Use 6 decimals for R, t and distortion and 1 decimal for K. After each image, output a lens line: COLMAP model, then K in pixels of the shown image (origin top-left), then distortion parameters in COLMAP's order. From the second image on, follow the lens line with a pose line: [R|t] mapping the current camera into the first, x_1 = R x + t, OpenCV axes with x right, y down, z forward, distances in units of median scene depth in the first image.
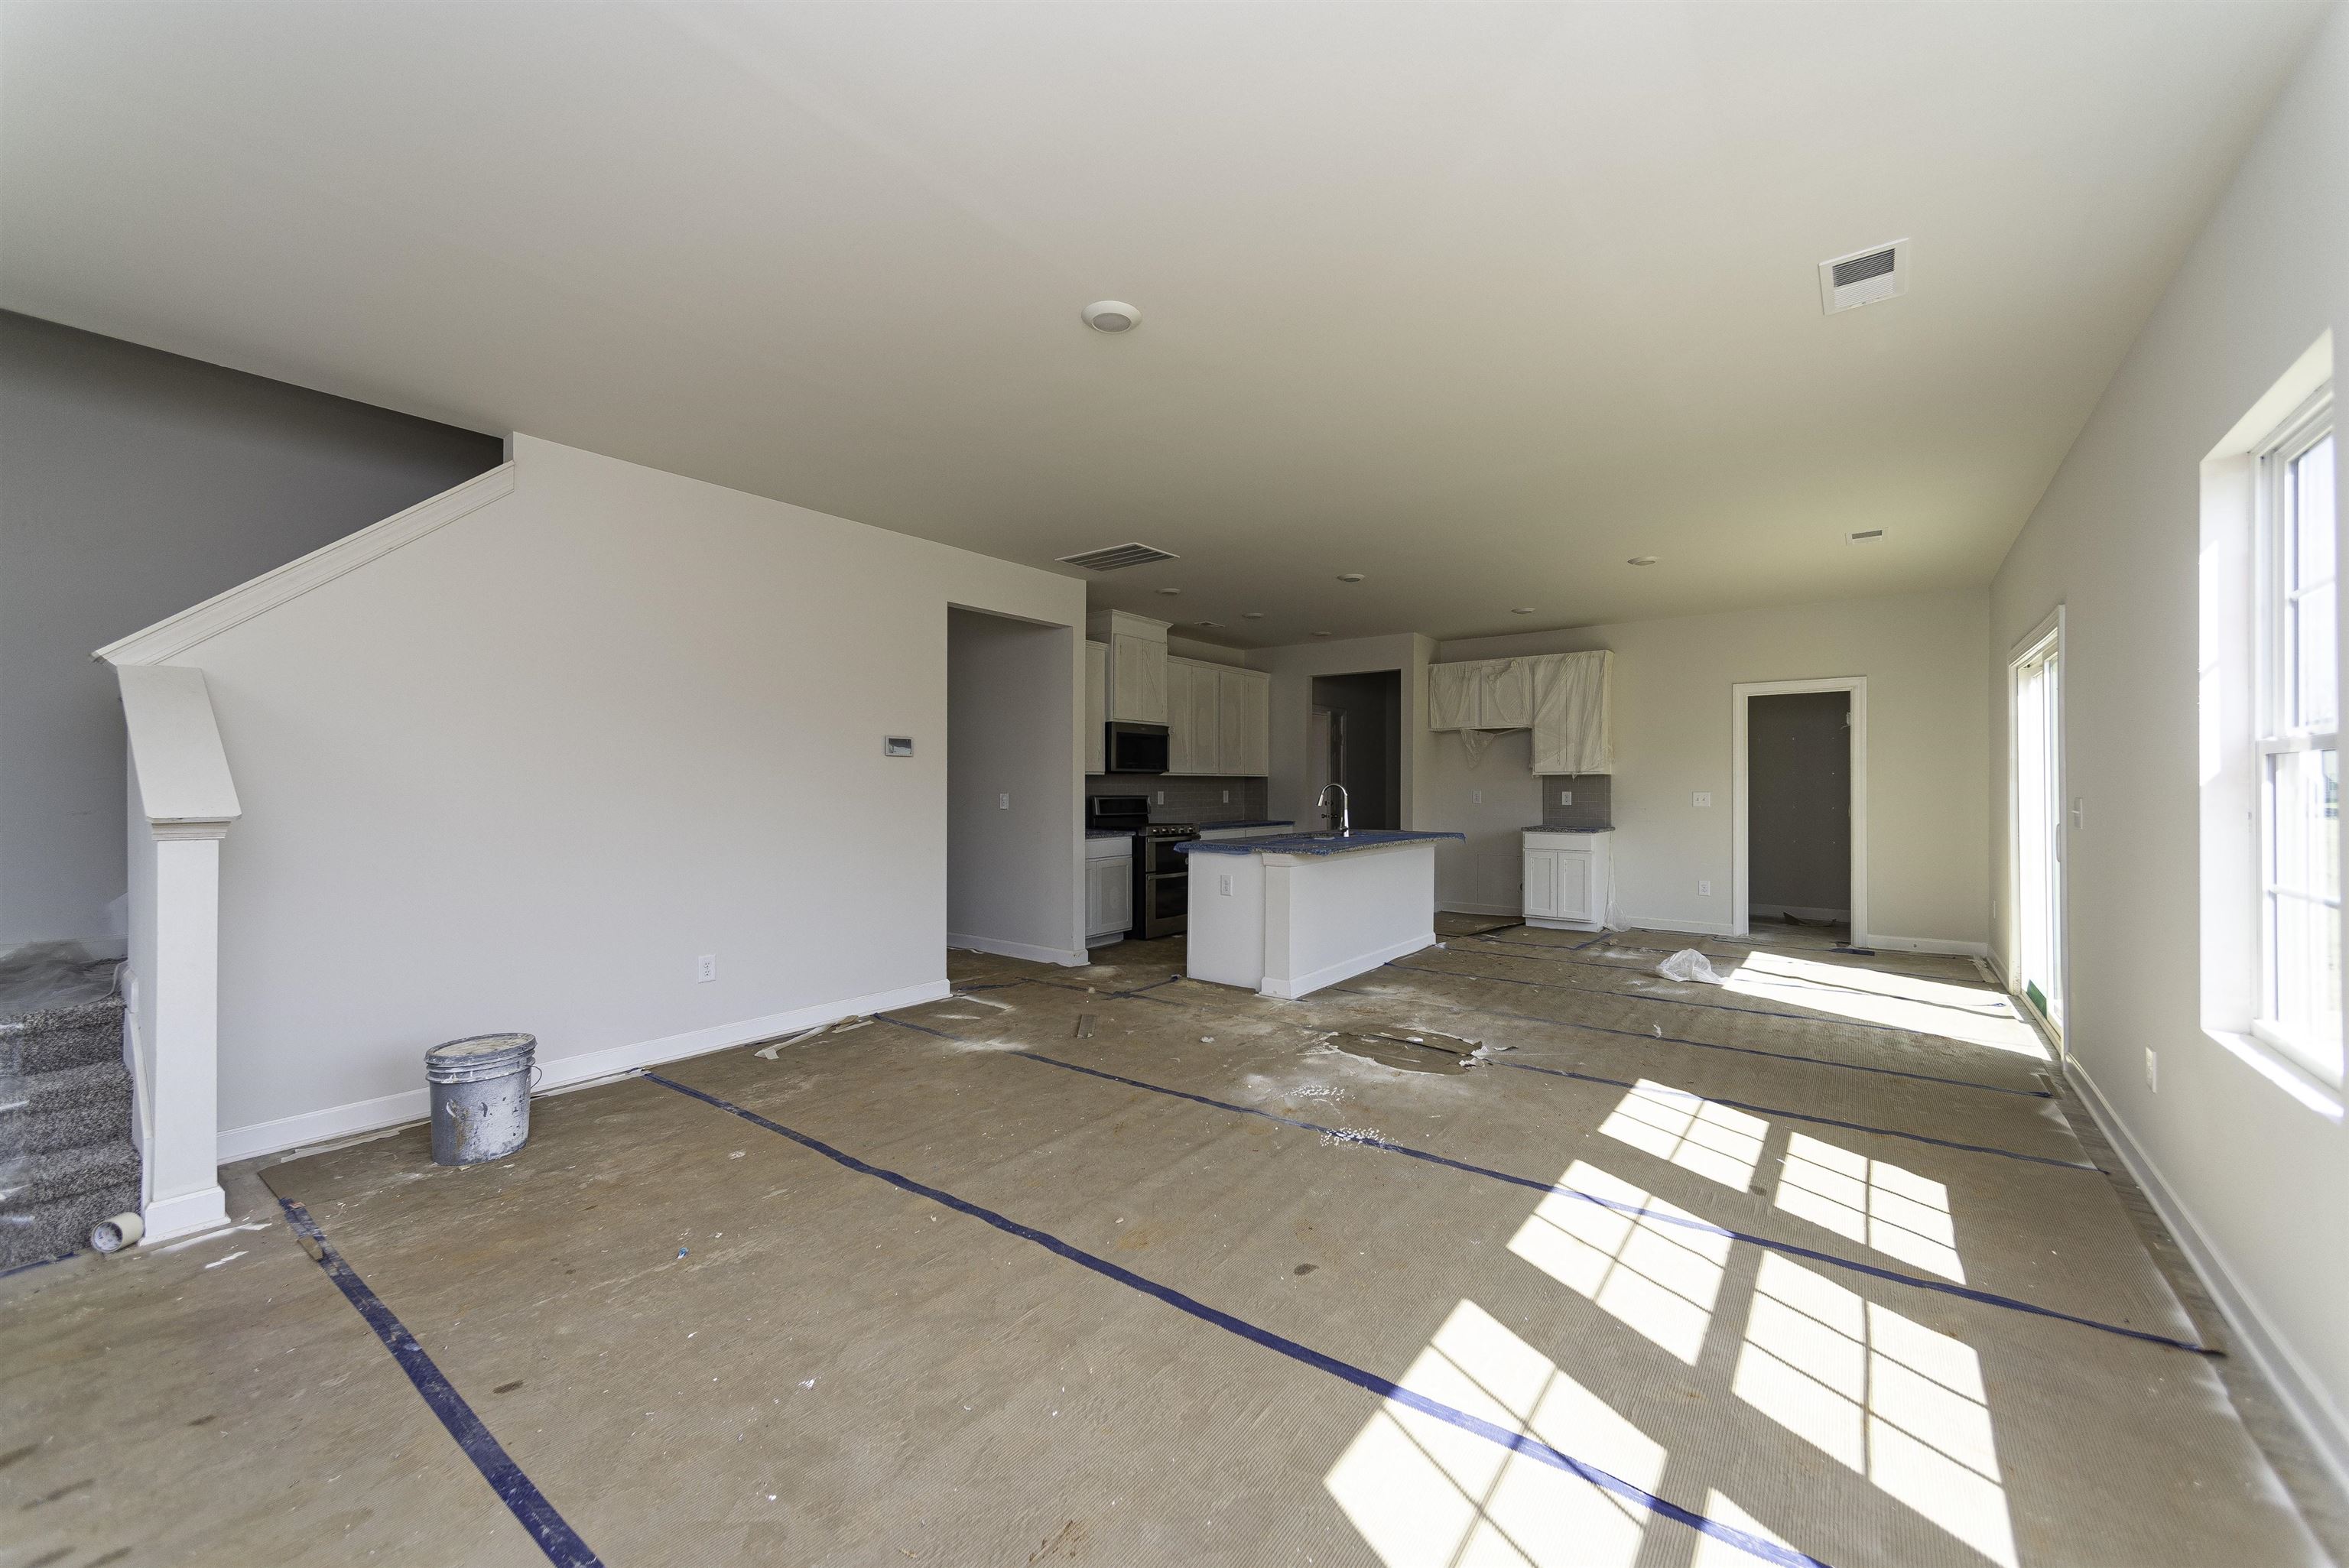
lens RADIAL K [[908.0, 0, 1167.2], [0, 908.0, 783.3], [0, 0, 1]] dist [0.007268, 0.000715]
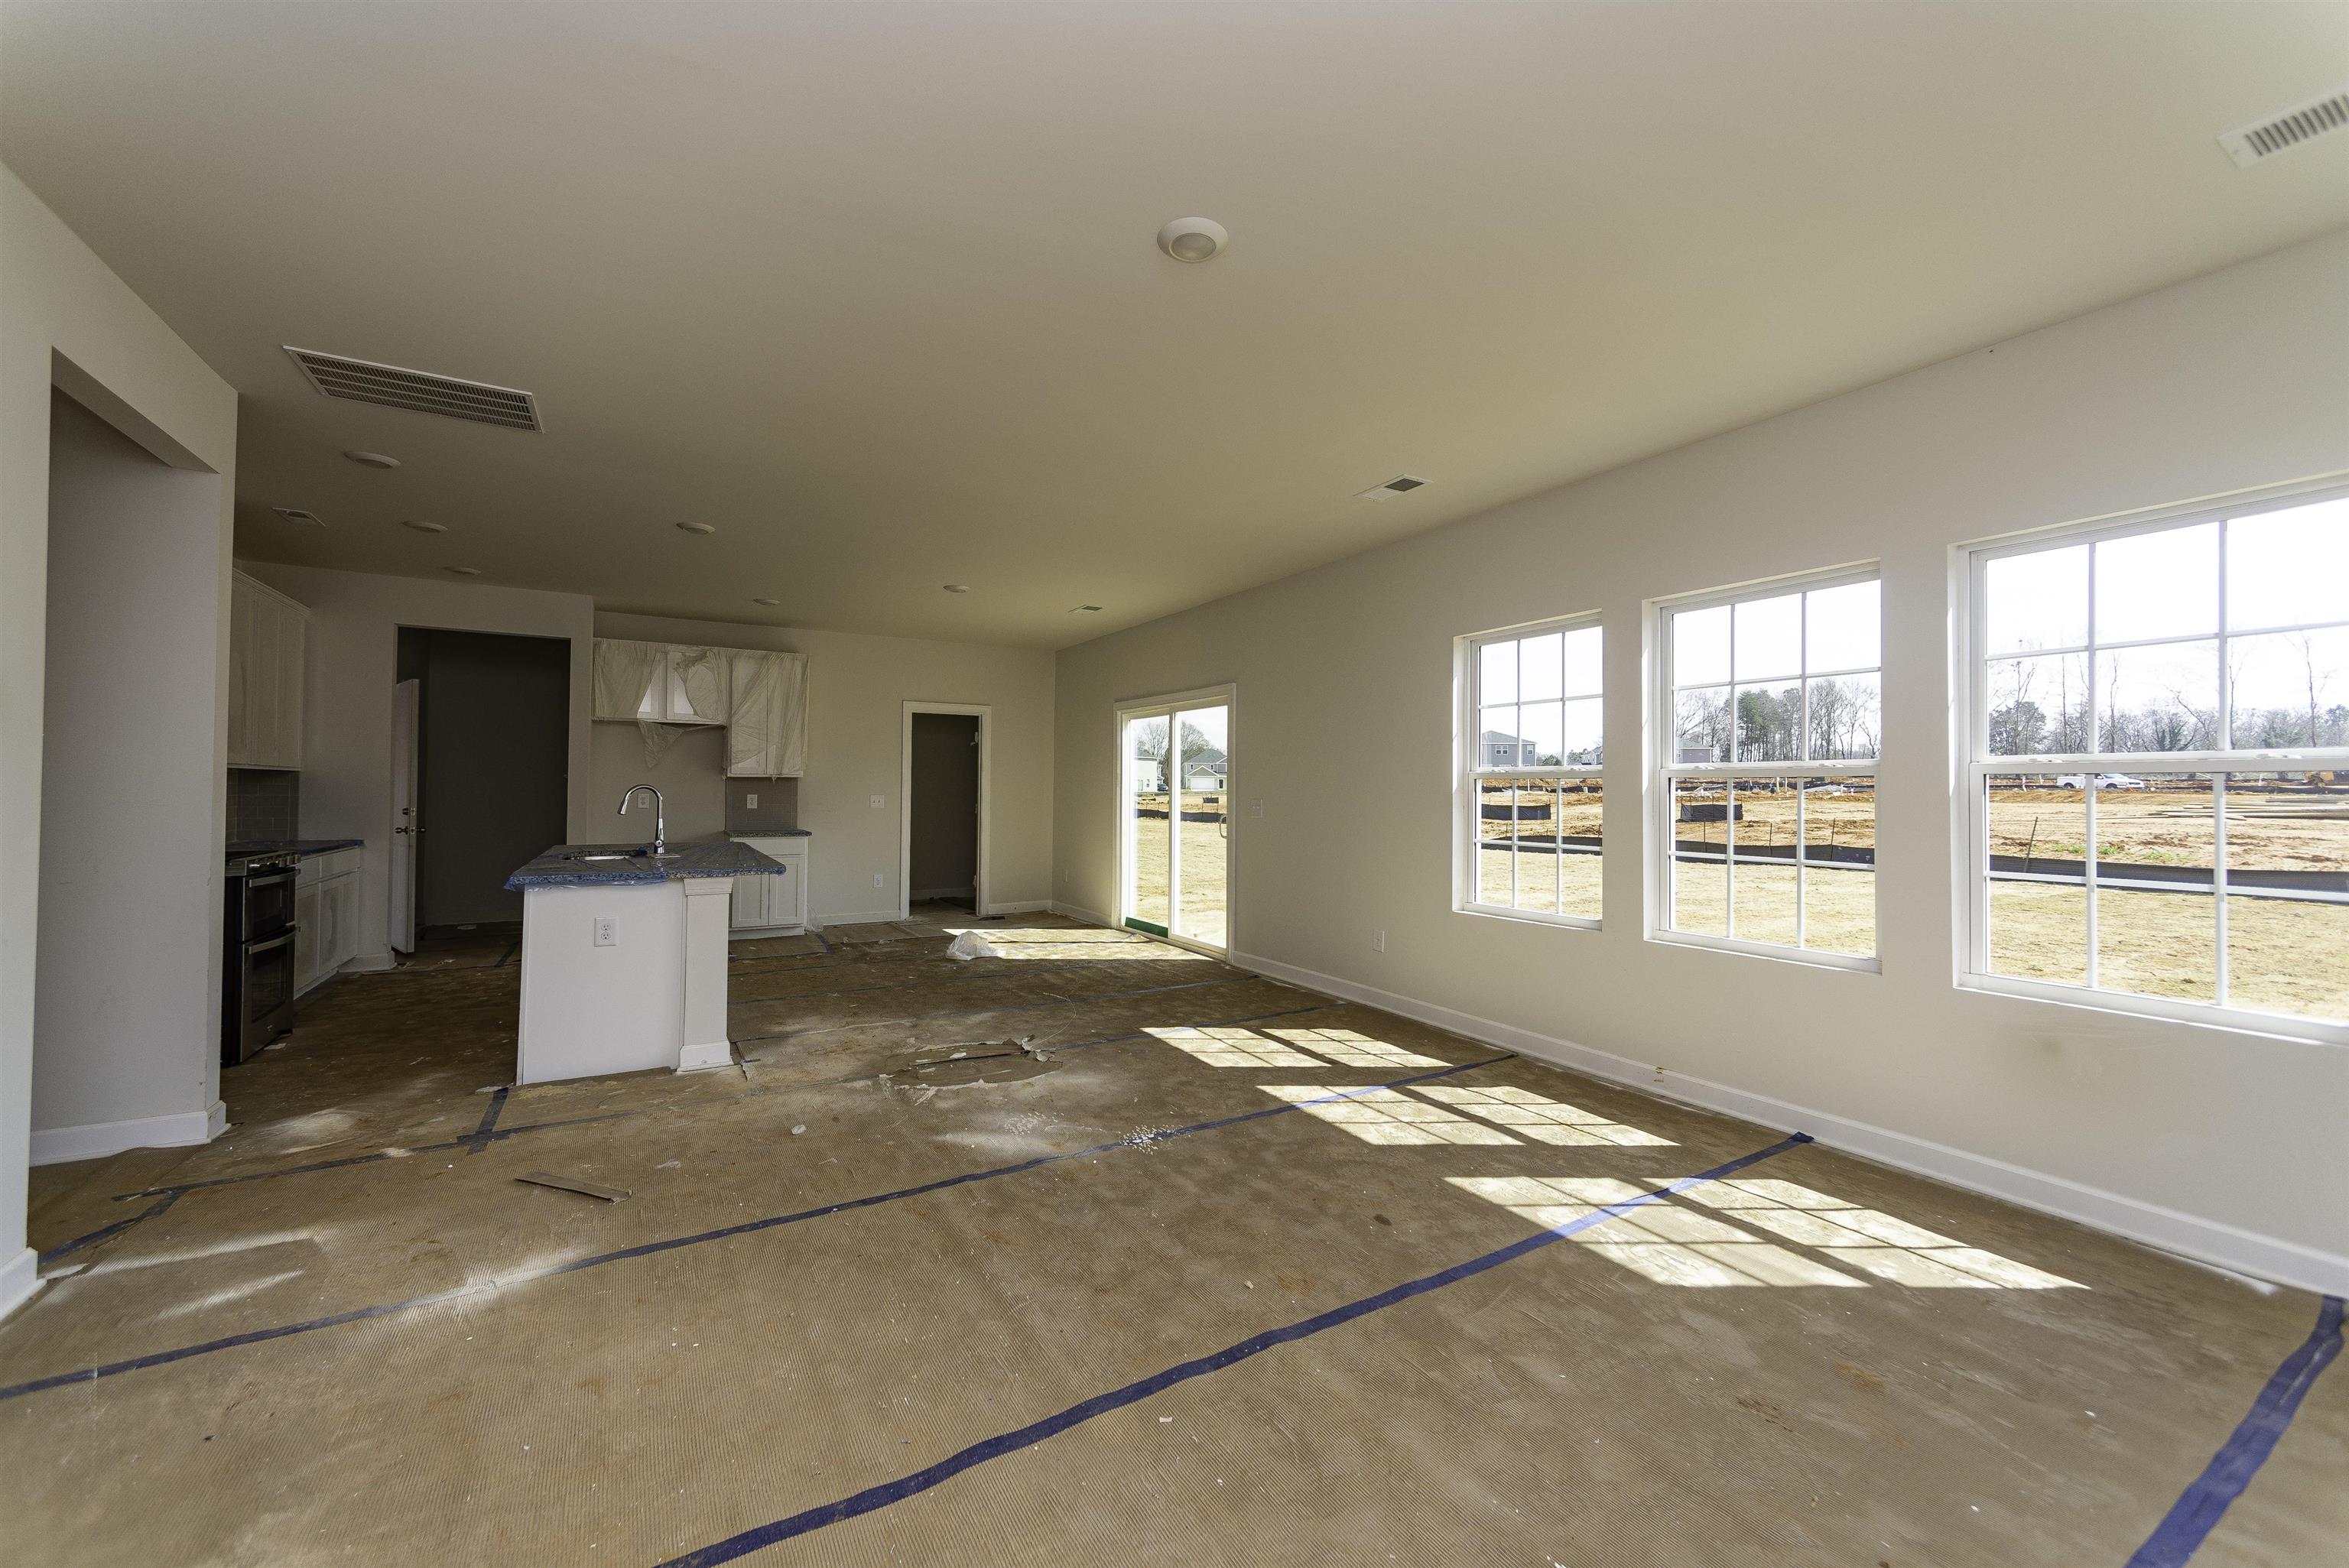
lens RADIAL K [[904.5, 0, 1174.5], [0, 904.5, 784.0], [0, 0, 1]] dist [0.000974, 0.000261]
pose [[0.376374, 0.009366, 0.926421, -0.615368], [-0.009220, 0.999937, -0.006363, 0.000284], [-0.926422, -0.006147, 0.376436, 0.506800]]
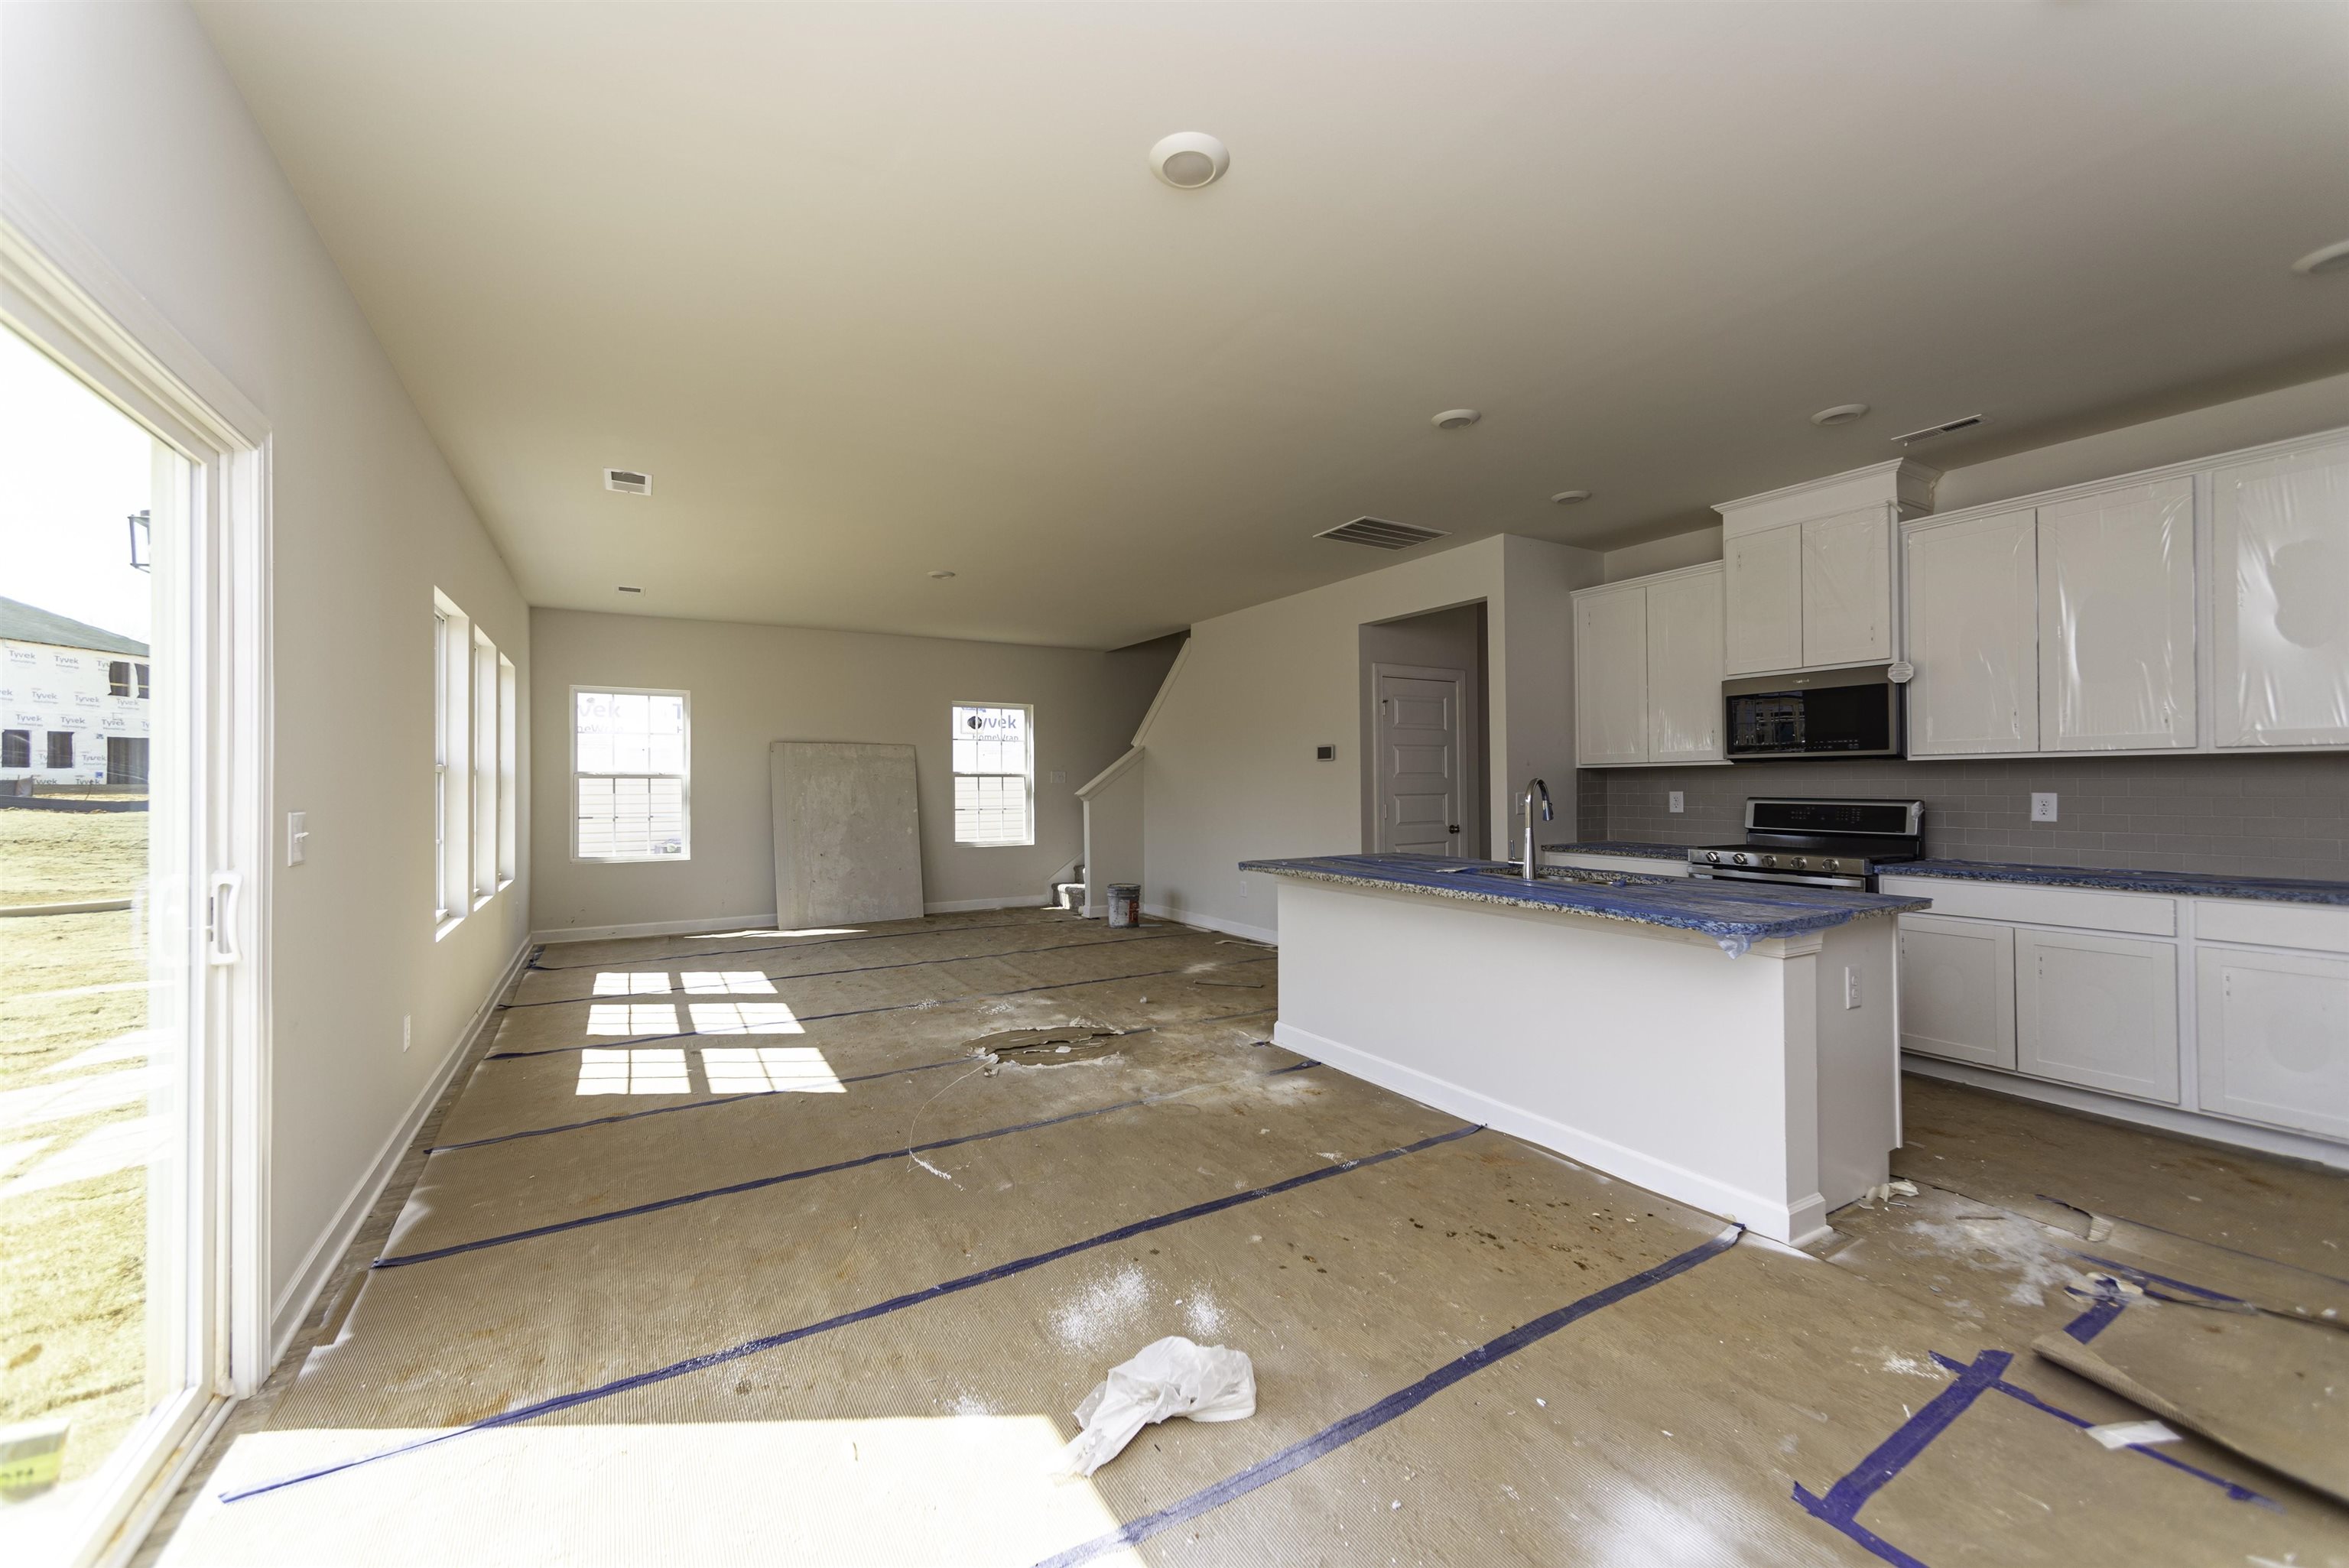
lens RADIAL K [[908.0, 0, 1167.2], [0, 908.0, 783.3], [0, 0, 1]] dist [0.007268, 0.000715]
pose [[-0.369499, 0.001651, -0.929230, 1.312330], [0.007864, 0.999968, -0.001351, 0.002255], [0.929198, -0.007806, -0.369500, 1.704139]]
